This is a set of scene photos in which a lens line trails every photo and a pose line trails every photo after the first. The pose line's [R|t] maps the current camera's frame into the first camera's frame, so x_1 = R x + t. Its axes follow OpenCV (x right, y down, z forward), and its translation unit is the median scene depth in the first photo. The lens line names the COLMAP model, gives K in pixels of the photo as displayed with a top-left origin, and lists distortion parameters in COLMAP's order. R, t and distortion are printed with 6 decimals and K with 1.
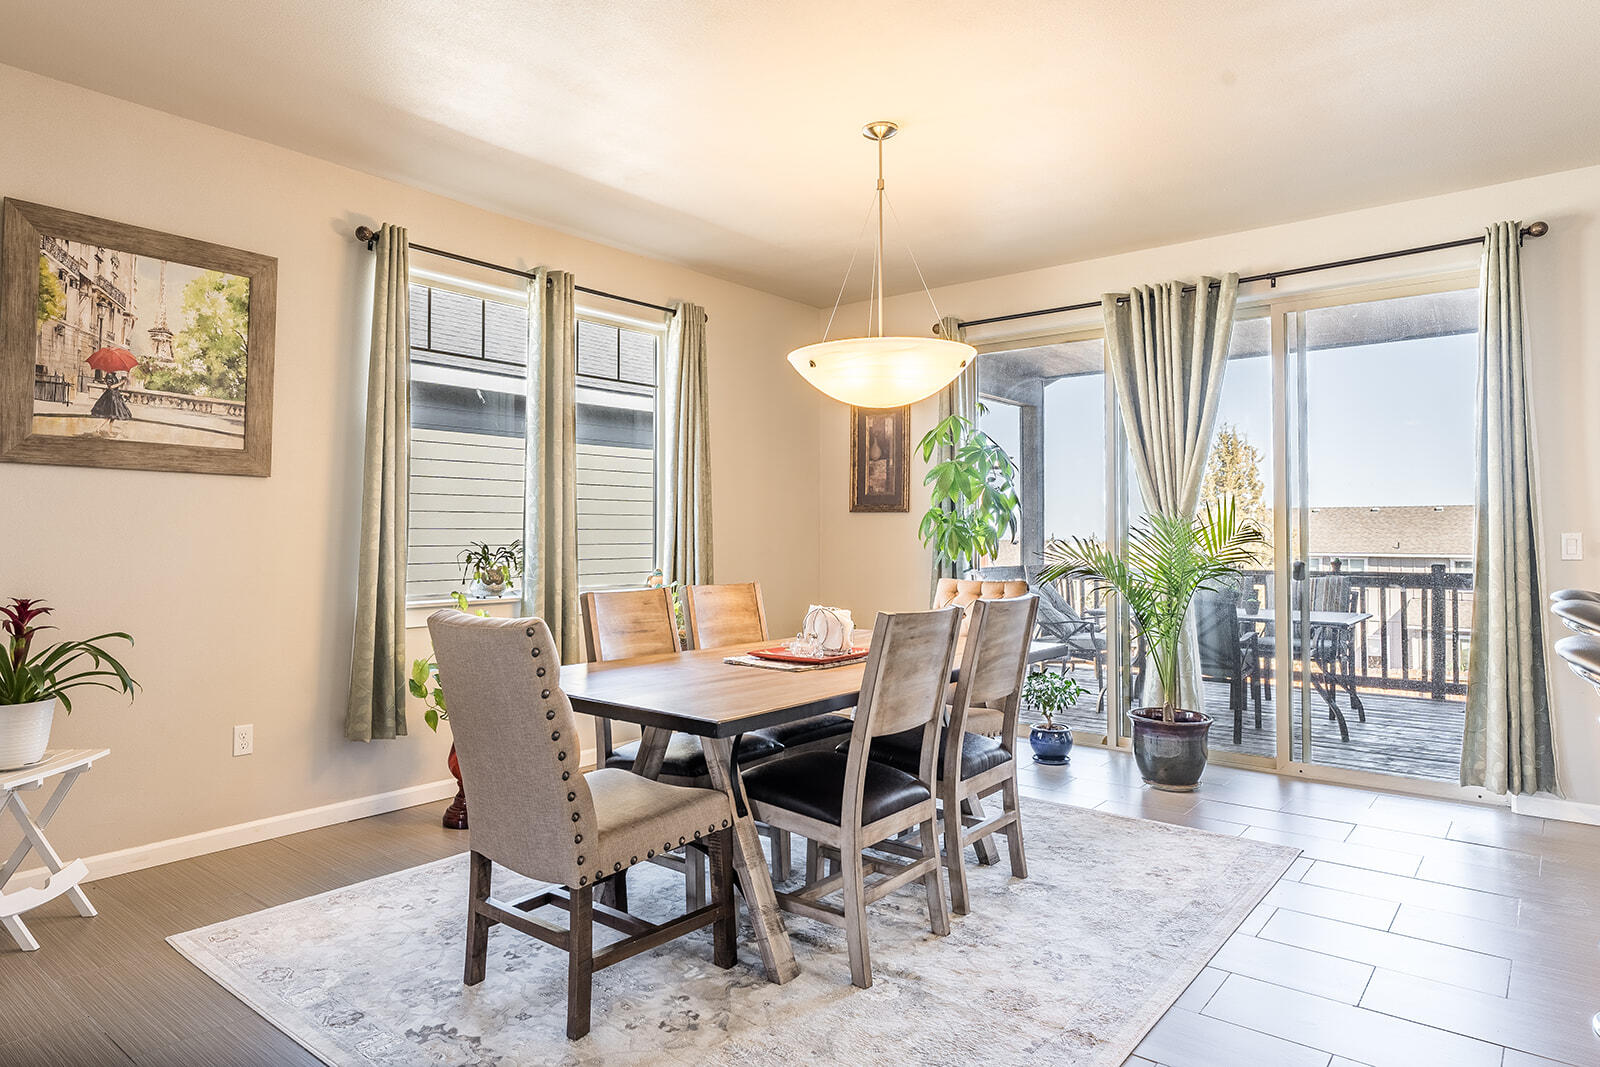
lens RADIAL K [[949.3, 0, 797.2], [0, 949.3, 515.1], [0, 0, 1]] dist [0.044086, -0.003110]
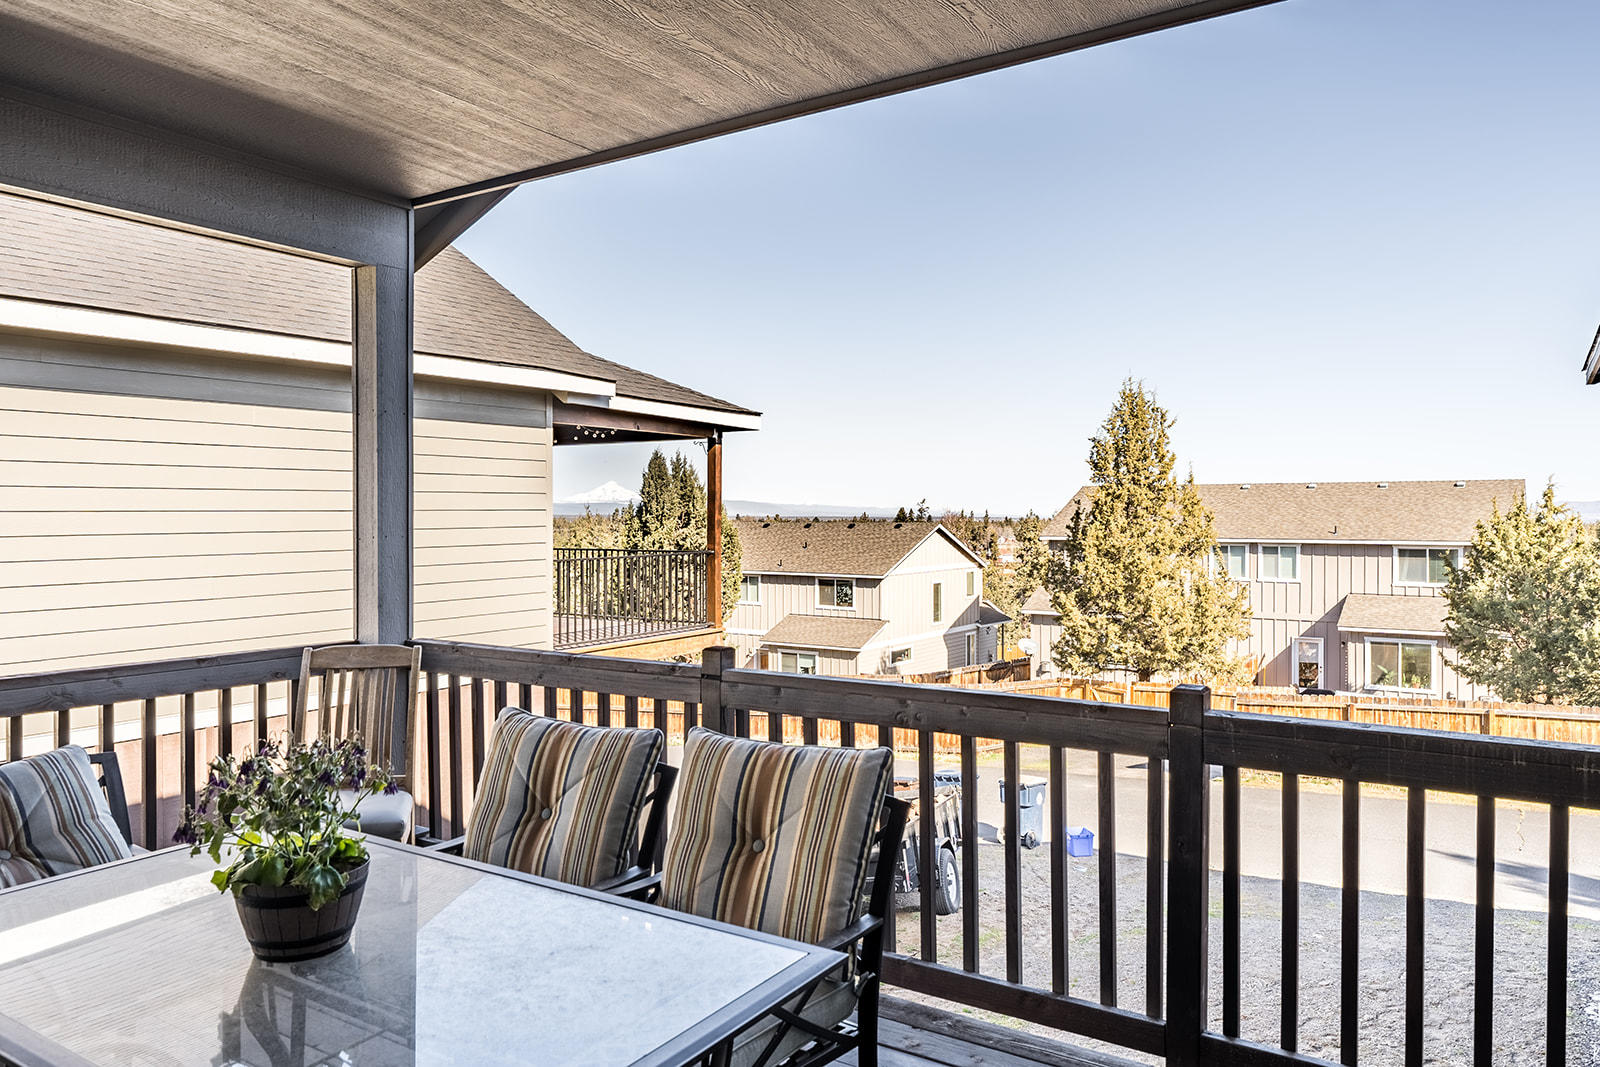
lens RADIAL K [[1112.4, 0, 797.3], [0, 1112.4, 526.3], [0, 0, 1]] dist [0.008129, 0.001104]
pose [[0.995209, 0.000800, 0.097765, 0.085821], [-0.004113, 0.999424, 0.033687, -0.003399], [-0.097681, -0.033928, 0.994639, 0.110625]]
